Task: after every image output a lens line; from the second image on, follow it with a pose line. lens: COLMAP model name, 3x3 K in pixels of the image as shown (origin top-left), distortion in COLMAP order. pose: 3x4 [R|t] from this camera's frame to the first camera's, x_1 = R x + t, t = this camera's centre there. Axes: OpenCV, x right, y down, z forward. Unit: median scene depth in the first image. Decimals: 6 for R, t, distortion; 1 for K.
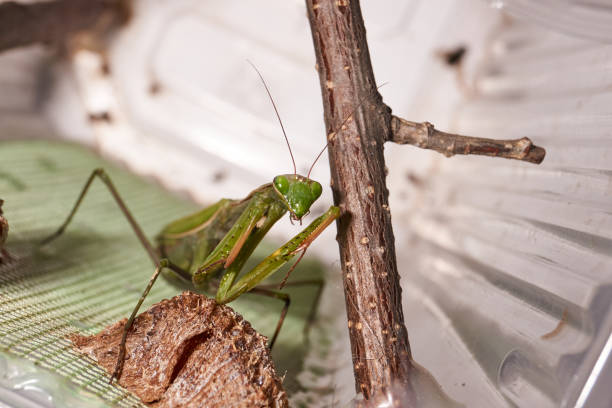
lens RADIAL K [[1200.8, 0, 306.0], [0, 1200.8, 204.0], [0, 0, 1]] dist [-0.034080, -0.000625]
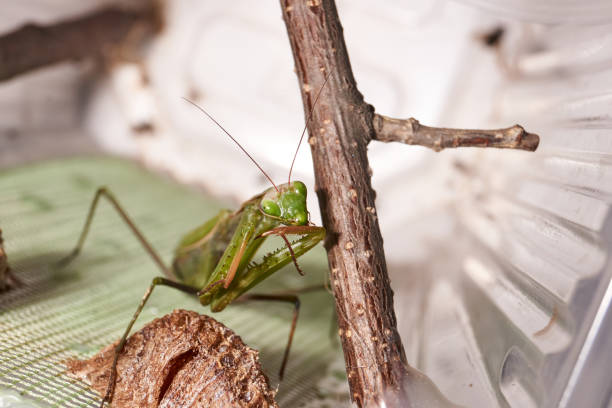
lens RADIAL K [[1200.8, 0, 306.0], [0, 1200.8, 204.0], [0, 0, 1]] dist [-0.034080, -0.000625]
pose [[0.992634, -0.073881, -0.096017, 0.108019], [0.074903, 0.997166, 0.007082, -0.012541], [0.095222, -0.014222, 0.995354, 0.027928]]
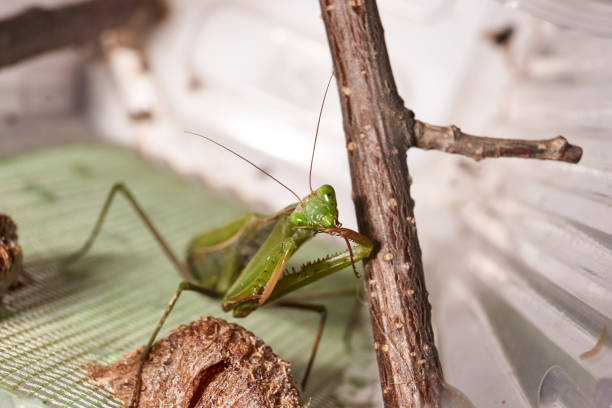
lens RADIAL K [[1200.8, 0, 306.0], [0, 1200.8, 204.0], [0, 0, 1]] dist [-0.034080, -0.000625]
pose [[0.996979, -0.041219, -0.065838, 0.047313], [0.042829, 0.998812, 0.023227, -0.034812], [0.064802, -0.025976, 0.997560, 0.058636]]
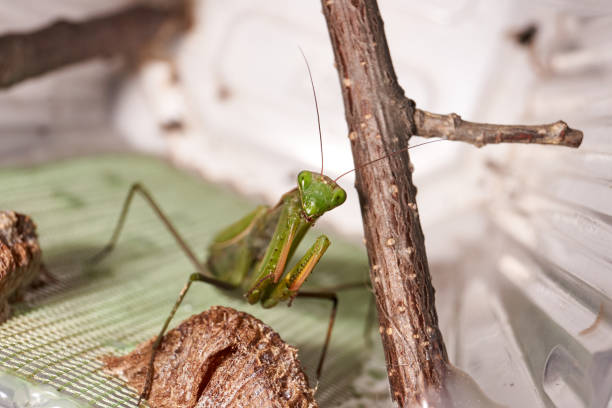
lens RADIAL K [[1200.8, 0, 306.0], [0, 1200.8, 204.0], [0, 0, 1]] dist [-0.034080, -0.000625]
pose [[0.991339, -0.068896, -0.111809, 0.089700], [0.069817, 0.997550, 0.004336, -0.008650], [0.111236, -0.012105, 0.993720, 0.038906]]
